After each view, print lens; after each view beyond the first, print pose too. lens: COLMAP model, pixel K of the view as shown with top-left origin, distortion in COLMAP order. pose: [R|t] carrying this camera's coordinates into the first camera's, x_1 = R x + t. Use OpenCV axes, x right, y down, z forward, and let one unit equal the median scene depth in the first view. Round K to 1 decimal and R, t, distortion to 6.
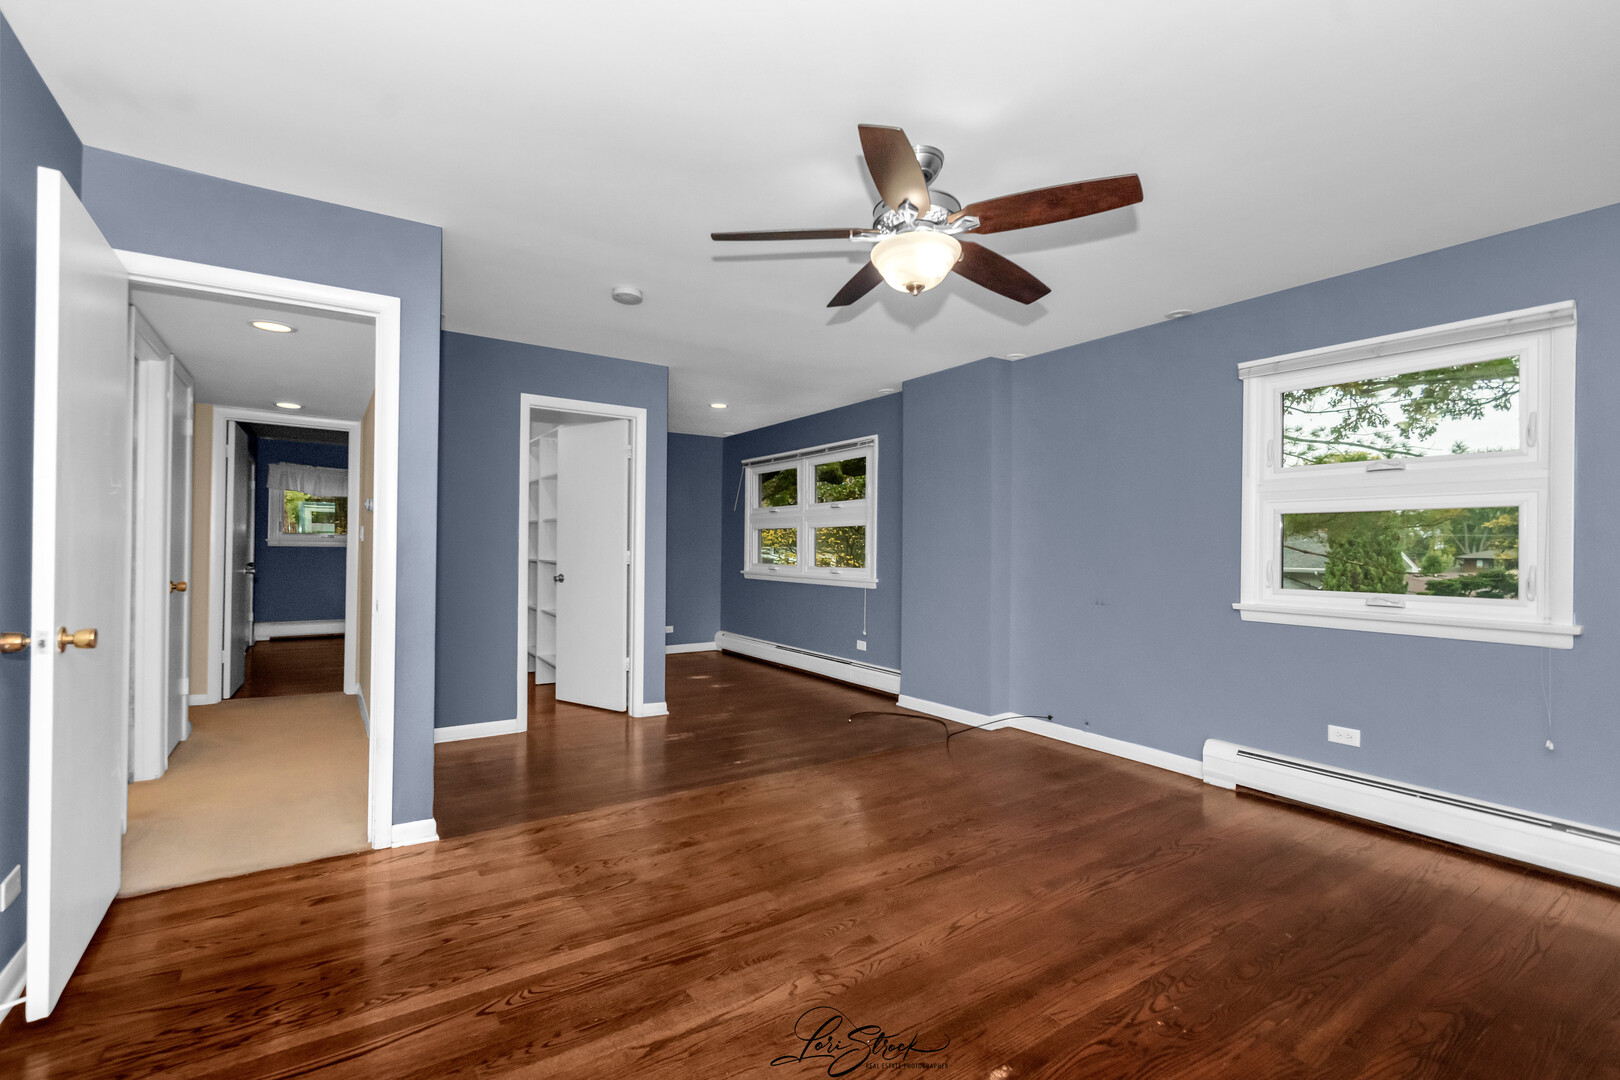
lens RADIAL K [[703.3, 0, 770.3], [0, 703.3, 540.1], [0, 0, 1]] dist [0.000533, -0.000303]
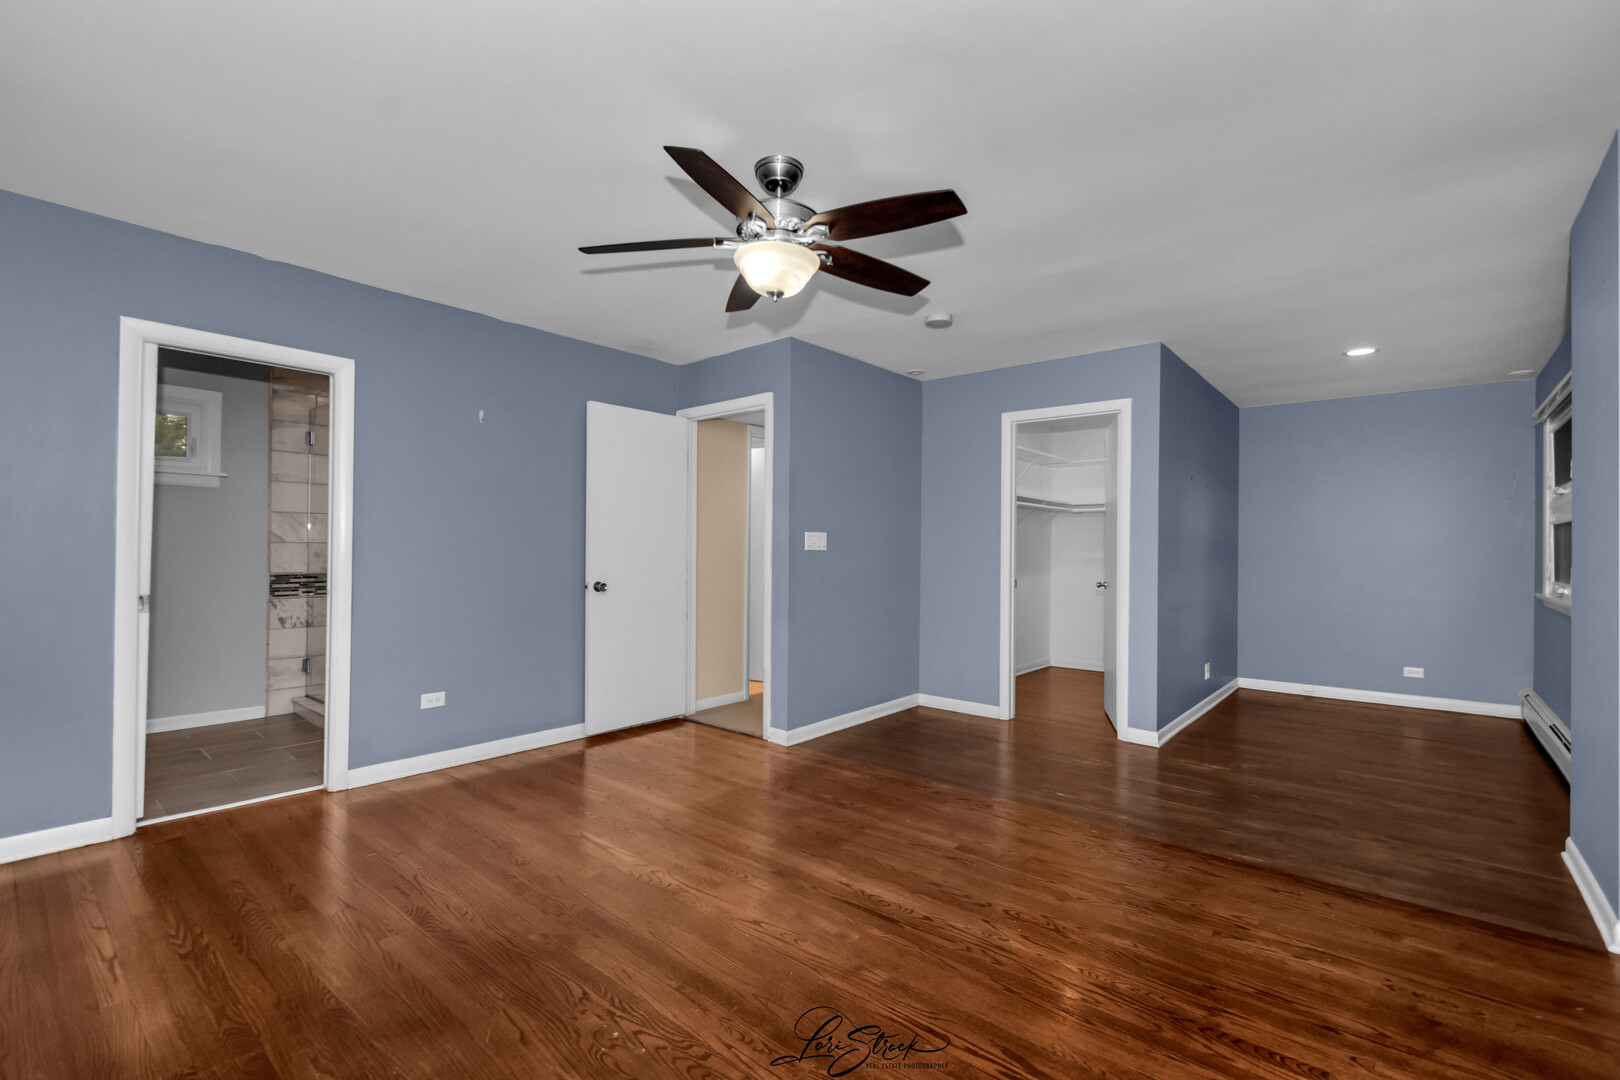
lens RADIAL K [[704.0, 0, 805.4], [0, 704.0, 543.3], [0, 0, 1]] dist [0.001111, -0.000093]
pose [[0.294115, -0.016368, -0.955630, 1.033992], [0.003990, 0.999866, -0.015898, 0.022556], [0.955762, 0.000862, 0.294141, 0.639393]]
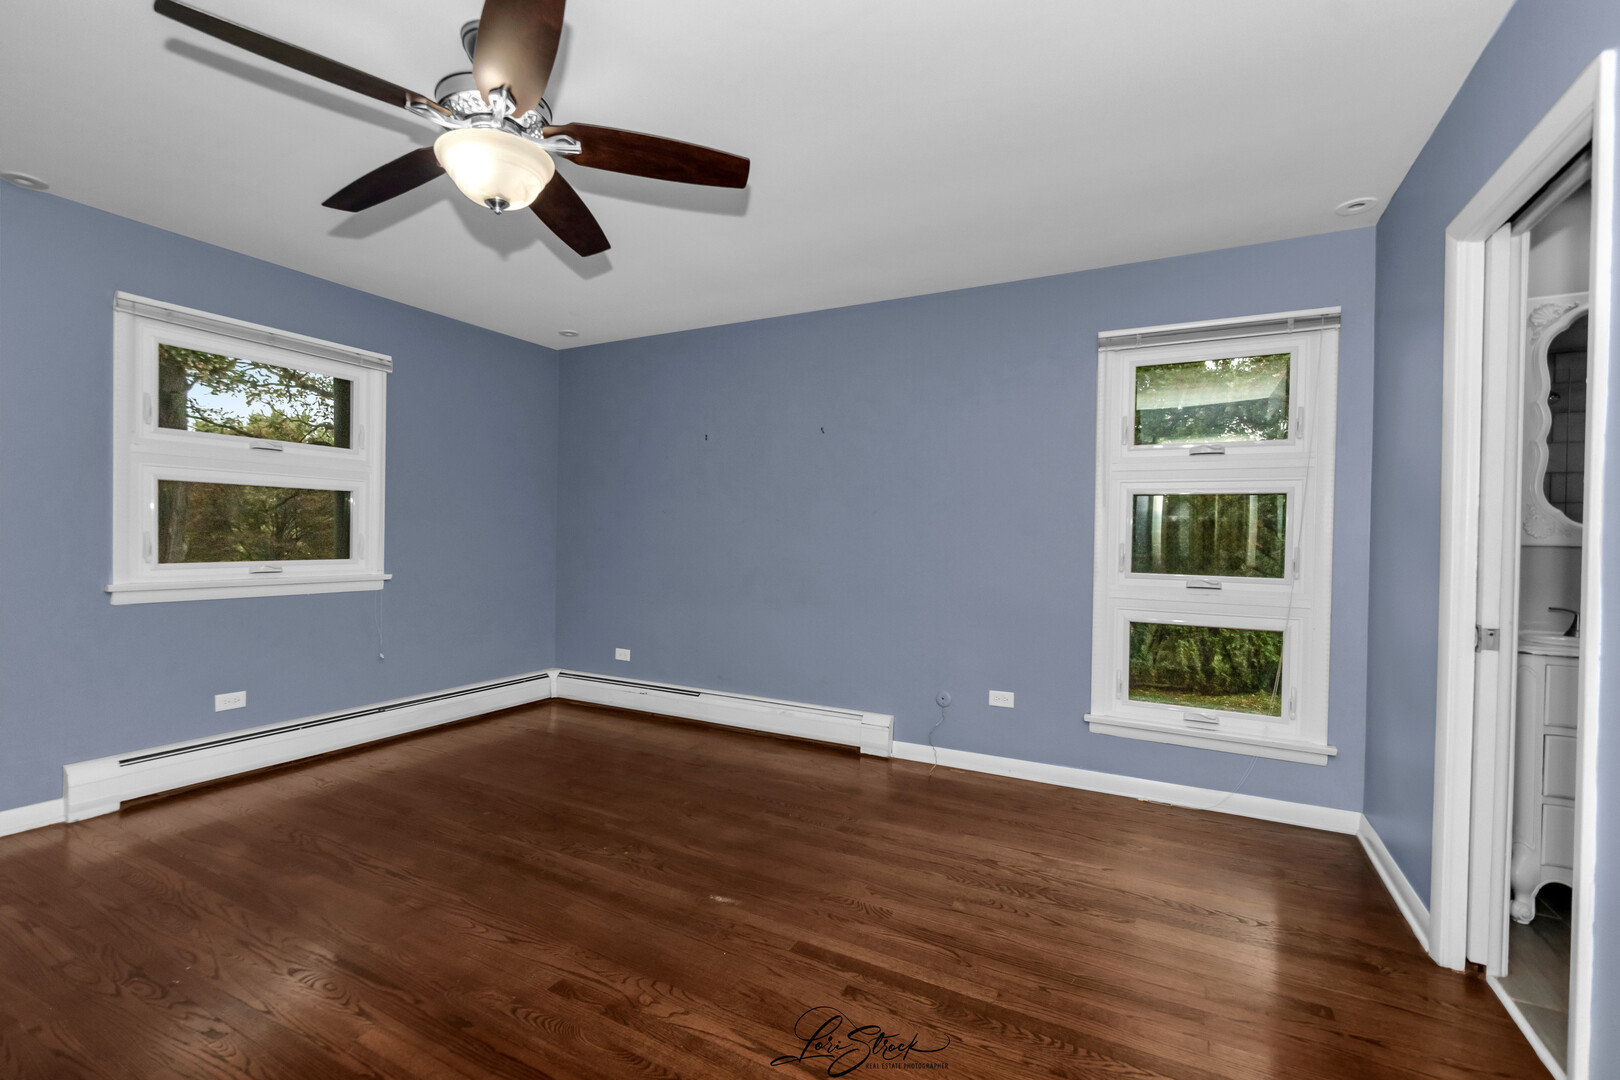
lens RADIAL K [[704.0, 0, 805.4], [0, 704.0, 543.3], [0, 0, 1]] dist [0.001111, -0.000093]
pose [[-0.495352, -0.029355, 0.868196, -0.588214], [-0.032085, 0.999365, 0.015484, 0.004358], [-0.868100, -0.020186, -0.495979, 0.940315]]
